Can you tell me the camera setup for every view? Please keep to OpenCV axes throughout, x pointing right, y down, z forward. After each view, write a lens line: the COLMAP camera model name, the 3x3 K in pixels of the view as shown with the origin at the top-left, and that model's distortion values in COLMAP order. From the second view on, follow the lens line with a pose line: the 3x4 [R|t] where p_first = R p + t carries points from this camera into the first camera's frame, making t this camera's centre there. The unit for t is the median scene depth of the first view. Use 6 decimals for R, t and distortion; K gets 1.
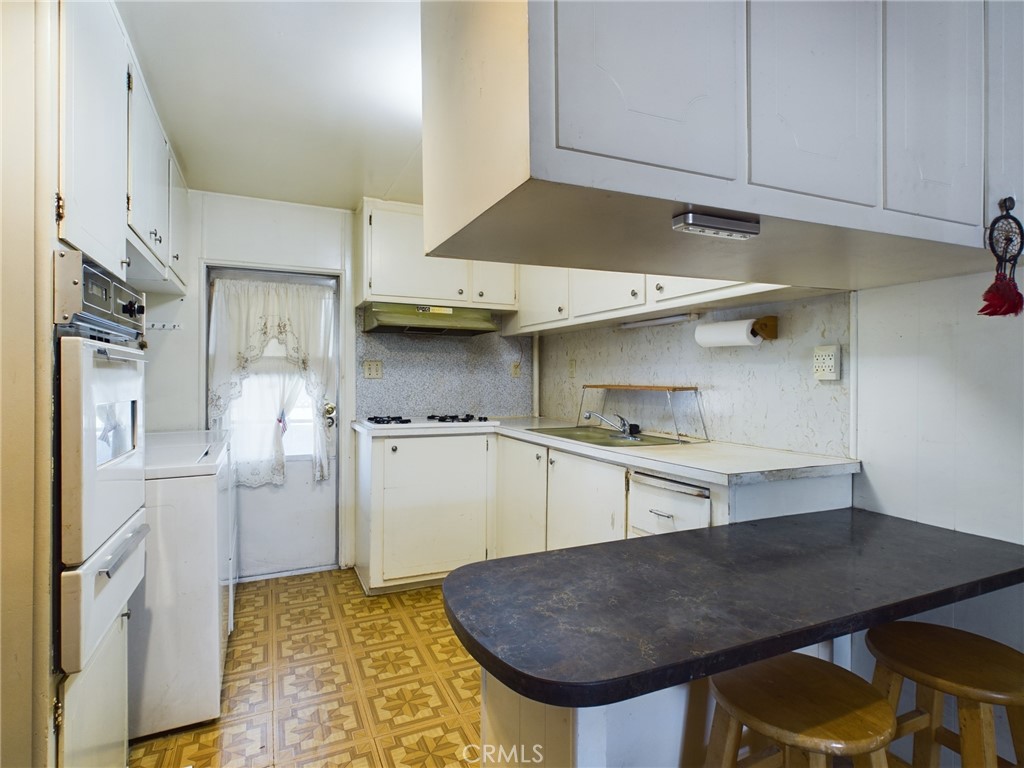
lens RADIAL K [[540.2, 0, 512.6], [0, 540.2, 382.5], [0, 0, 1]] dist [0.001552, -0.000069]
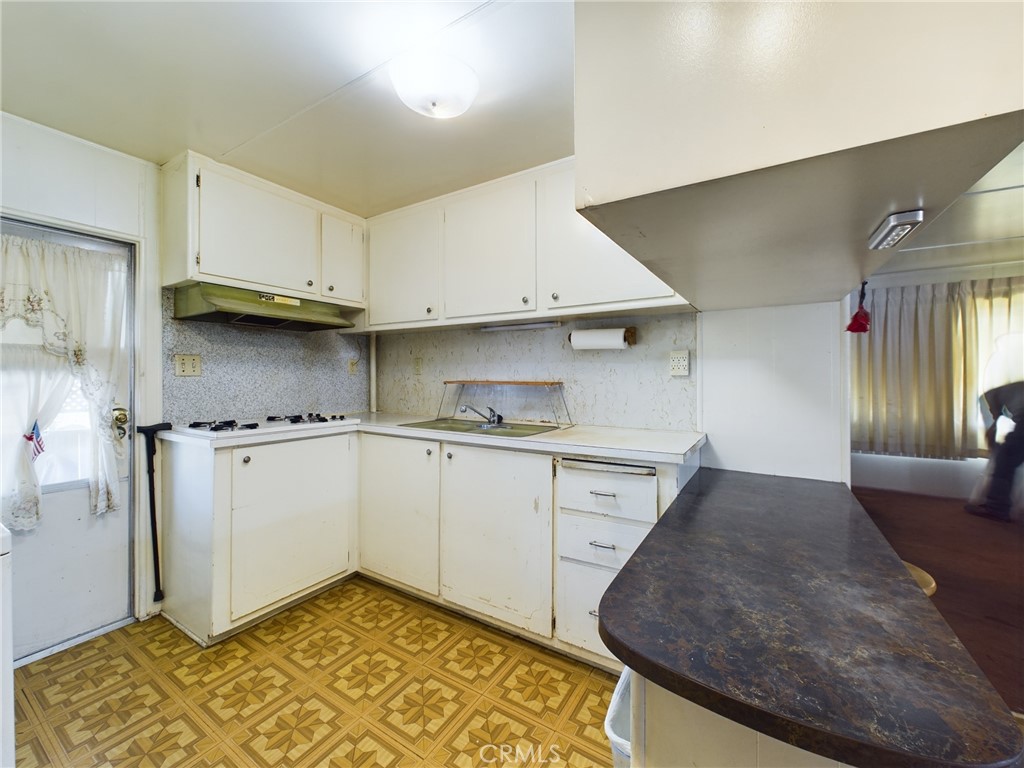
lens RADIAL K [[412.6, 0, 510.1], [0, 412.6, 376.8], [0, 0, 1]] dist [0.002922, -0.000277]
pose [[0.834542, -0.004965, 0.550922, -0.242345], [0.007134, 0.999973, -0.001795, -0.001985], [-0.550898, 0.005428, 0.834555, 0.252607]]
